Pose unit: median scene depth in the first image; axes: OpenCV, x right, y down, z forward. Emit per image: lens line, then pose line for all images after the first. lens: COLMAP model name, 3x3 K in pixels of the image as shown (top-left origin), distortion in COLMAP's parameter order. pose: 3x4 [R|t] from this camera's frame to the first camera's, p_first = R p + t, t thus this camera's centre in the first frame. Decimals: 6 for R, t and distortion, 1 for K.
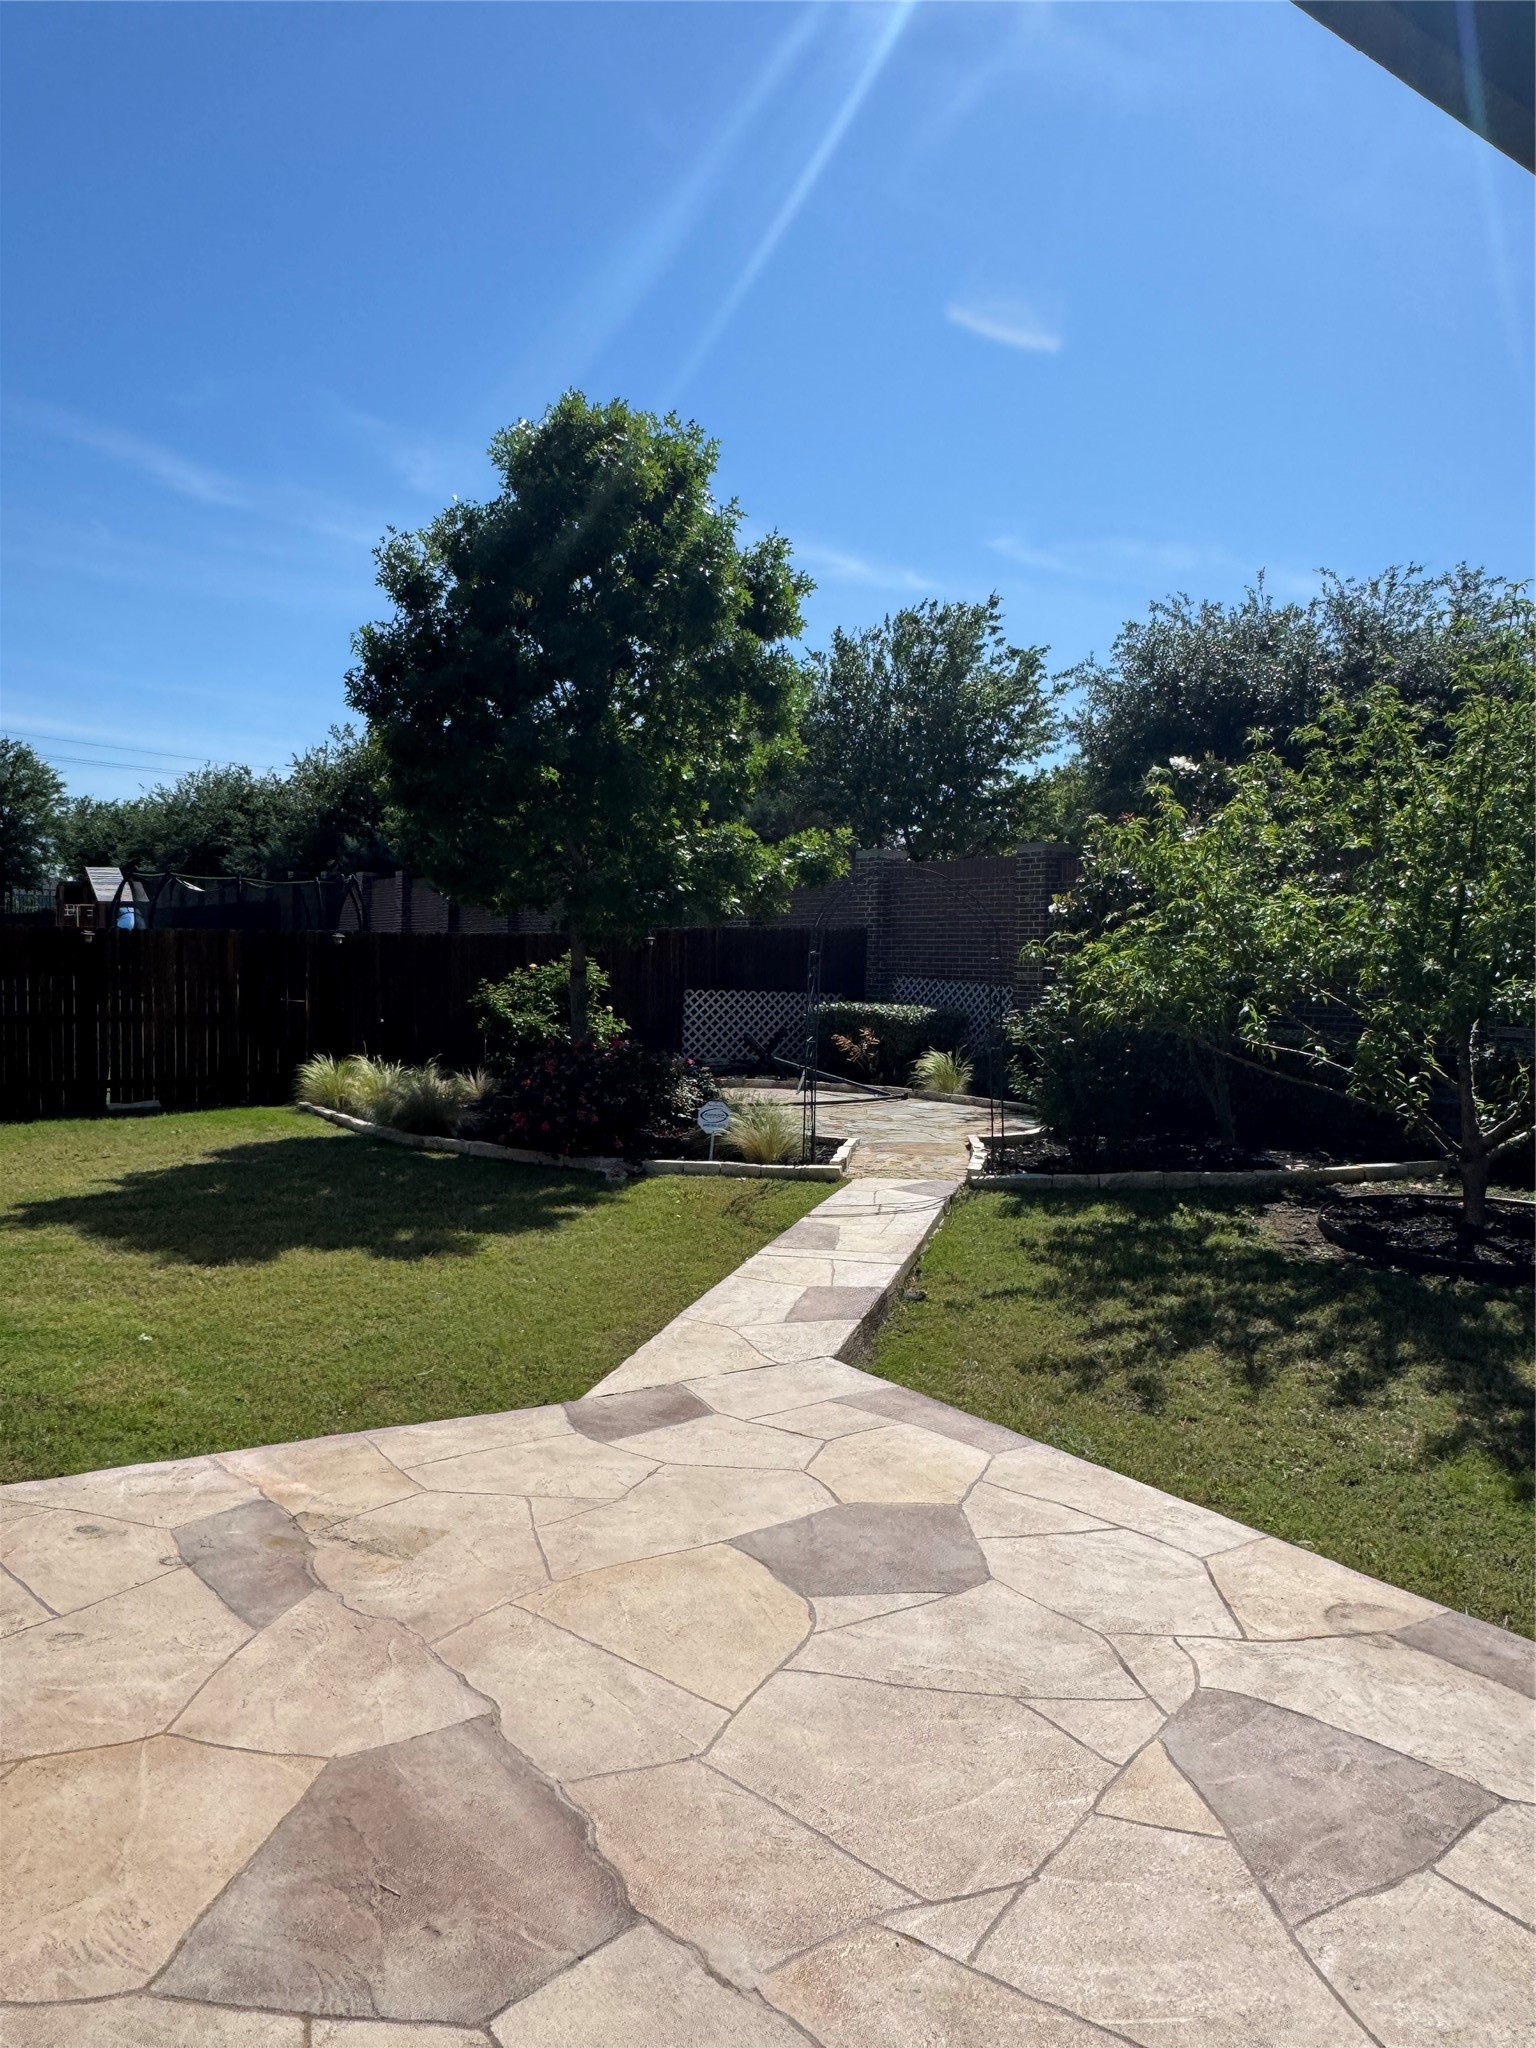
lens RADIAL K [[1419.7, 0, 775.2], [0, 1419.7, 1031.8], [0, 0, 1]] dist [-0.004573, -0.001210]
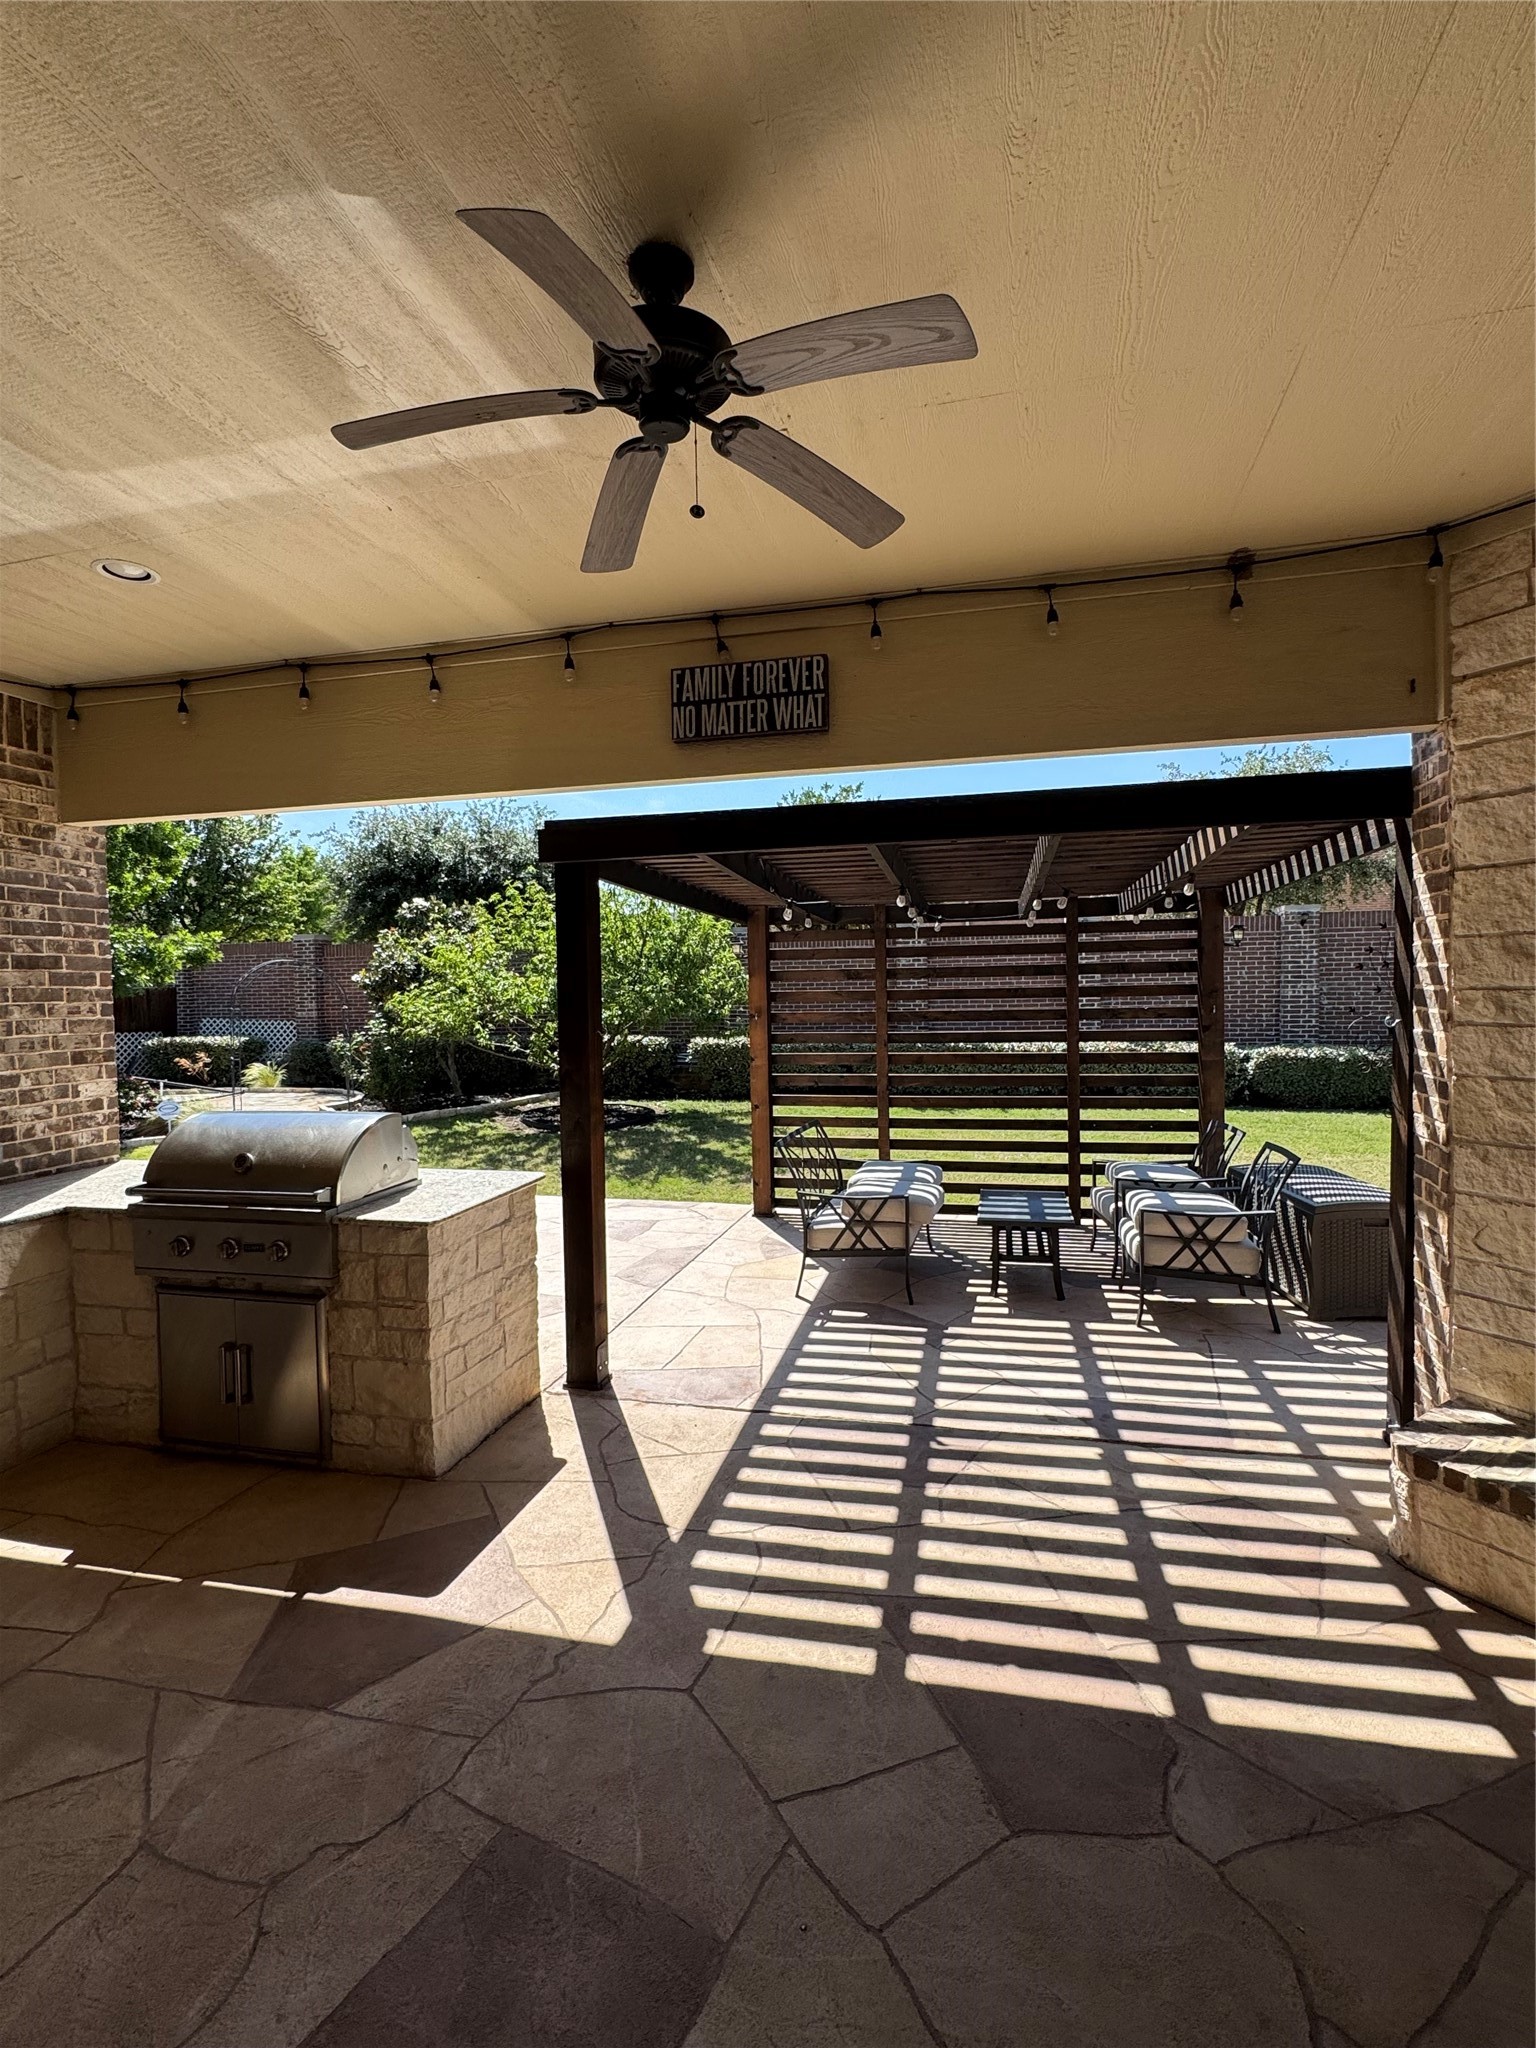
lens RADIAL K [[959.5, 0, 768.0], [0, 959.5, 1024.0], [0, 0, 1]] dist [0.000383, 0.000861]
pose [[0.748105, -0.055524, 0.661254, -0.294392], [0.065479, 0.997807, 0.009705, -0.005858], [-0.660342, 0.036037, 0.750100, -0.366684]]
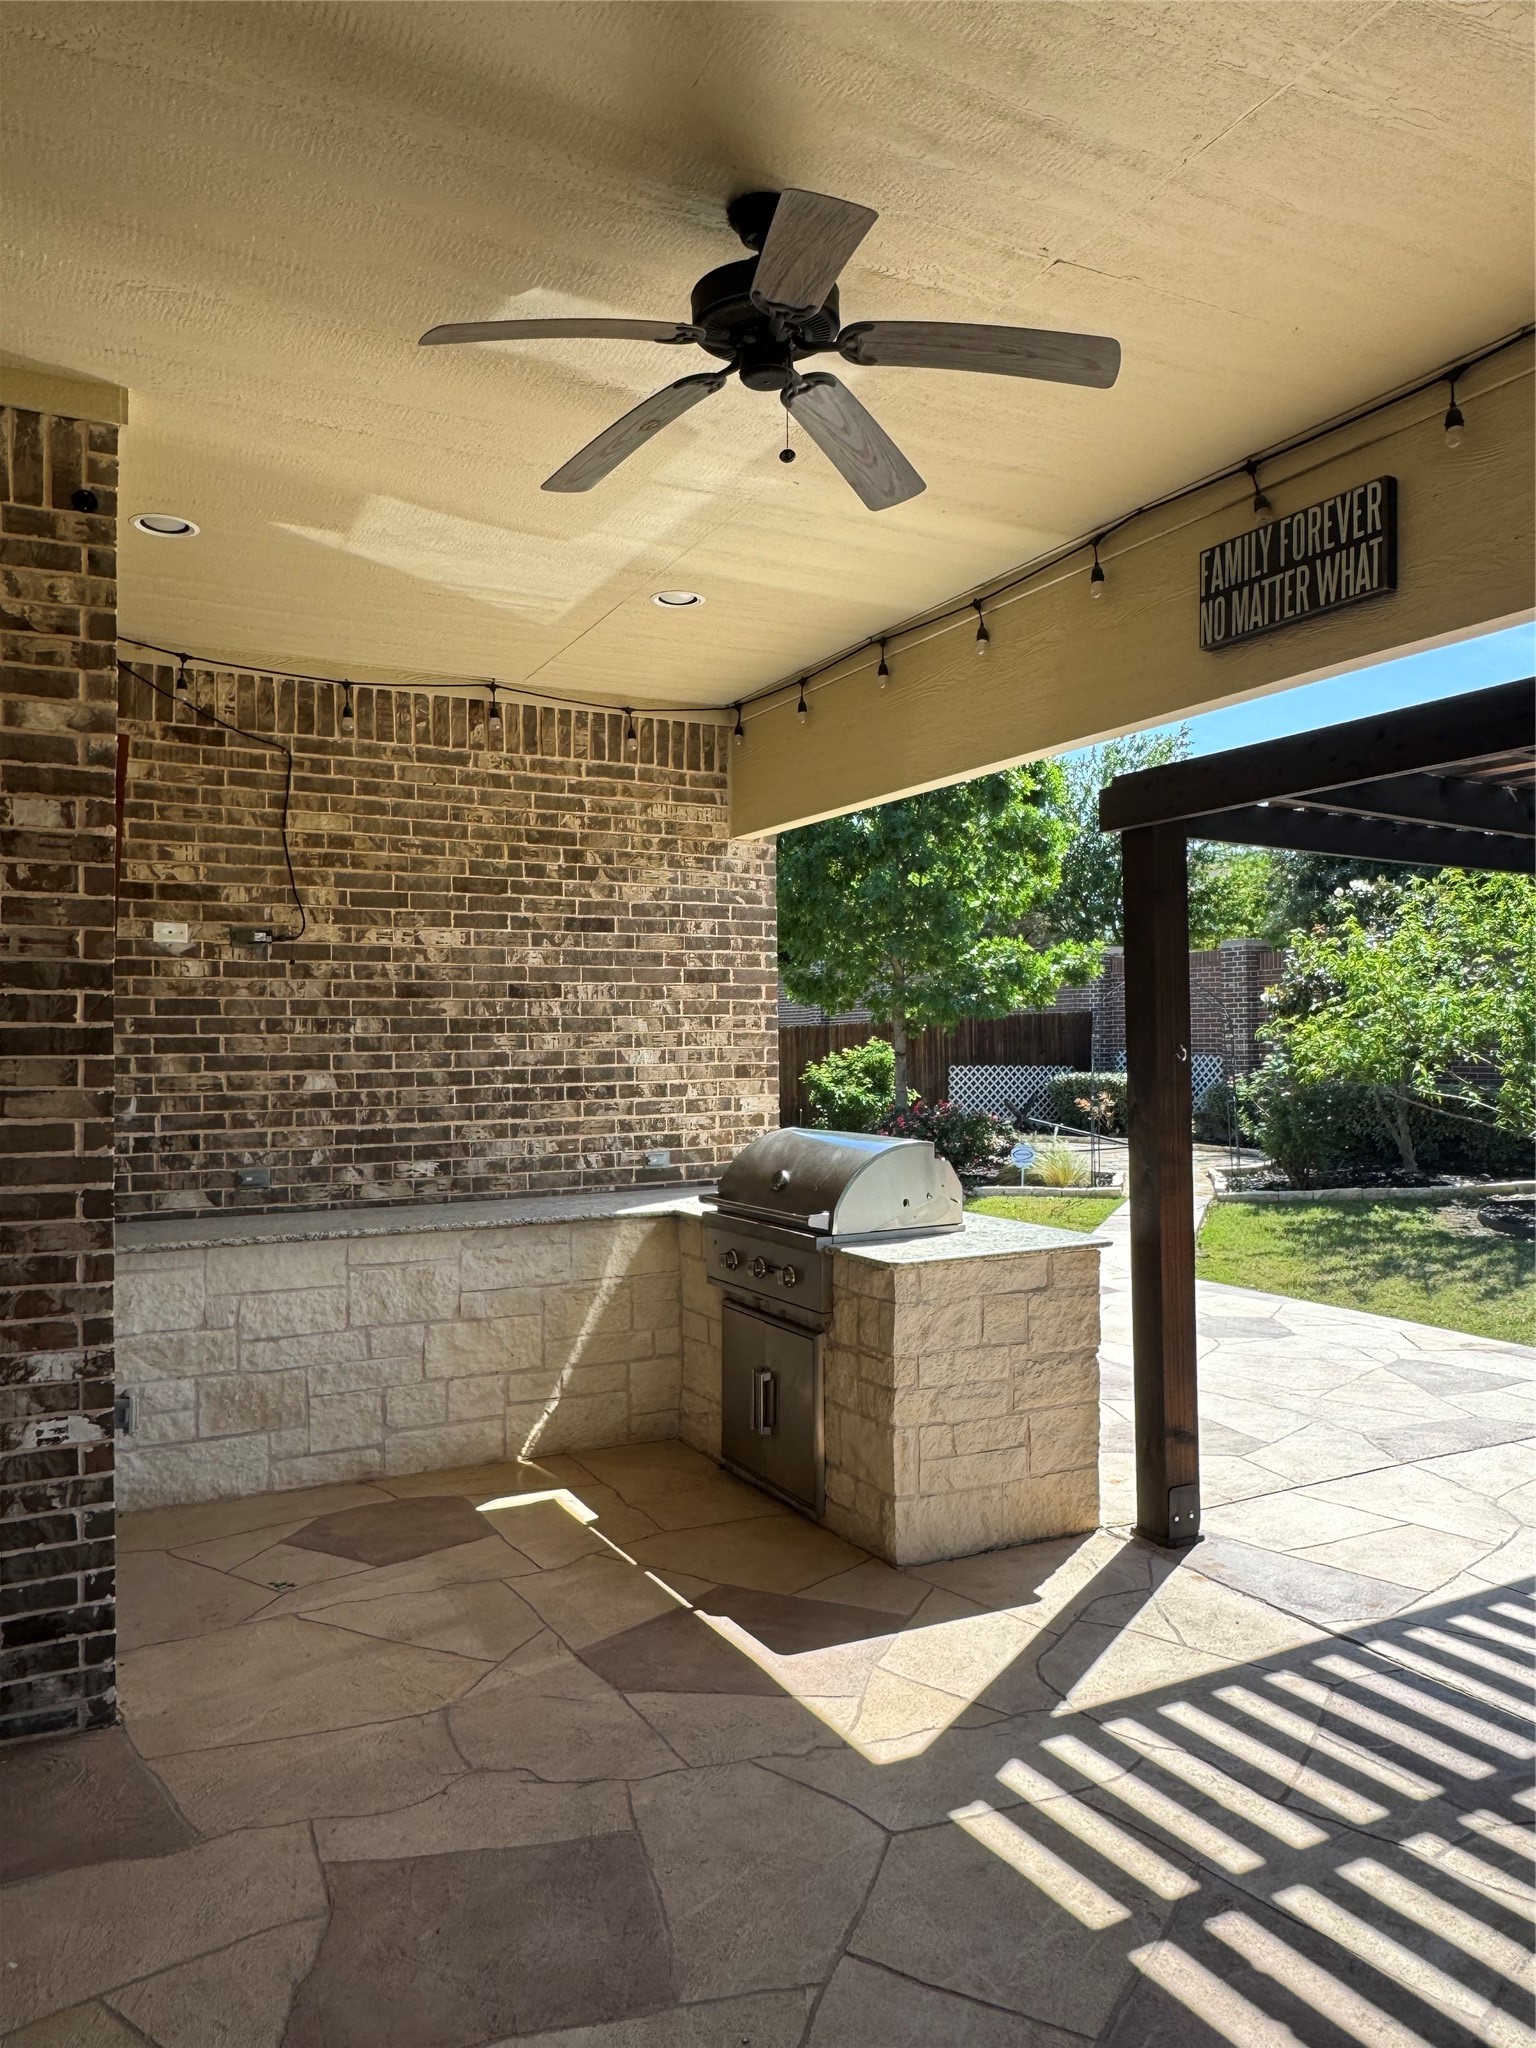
lens RADIAL K [[1409.3, 0, 768.0], [0, 1409.3, 1024.0], [0, 0, 1]] dist [0.003503, 0.002687]
pose [[0.992496, -0.029333, -0.118707, -0.141739], [0.022076, 0.997833, -0.061990, 0.013083], [0.120268, 0.058904, 0.990992, -0.471261]]
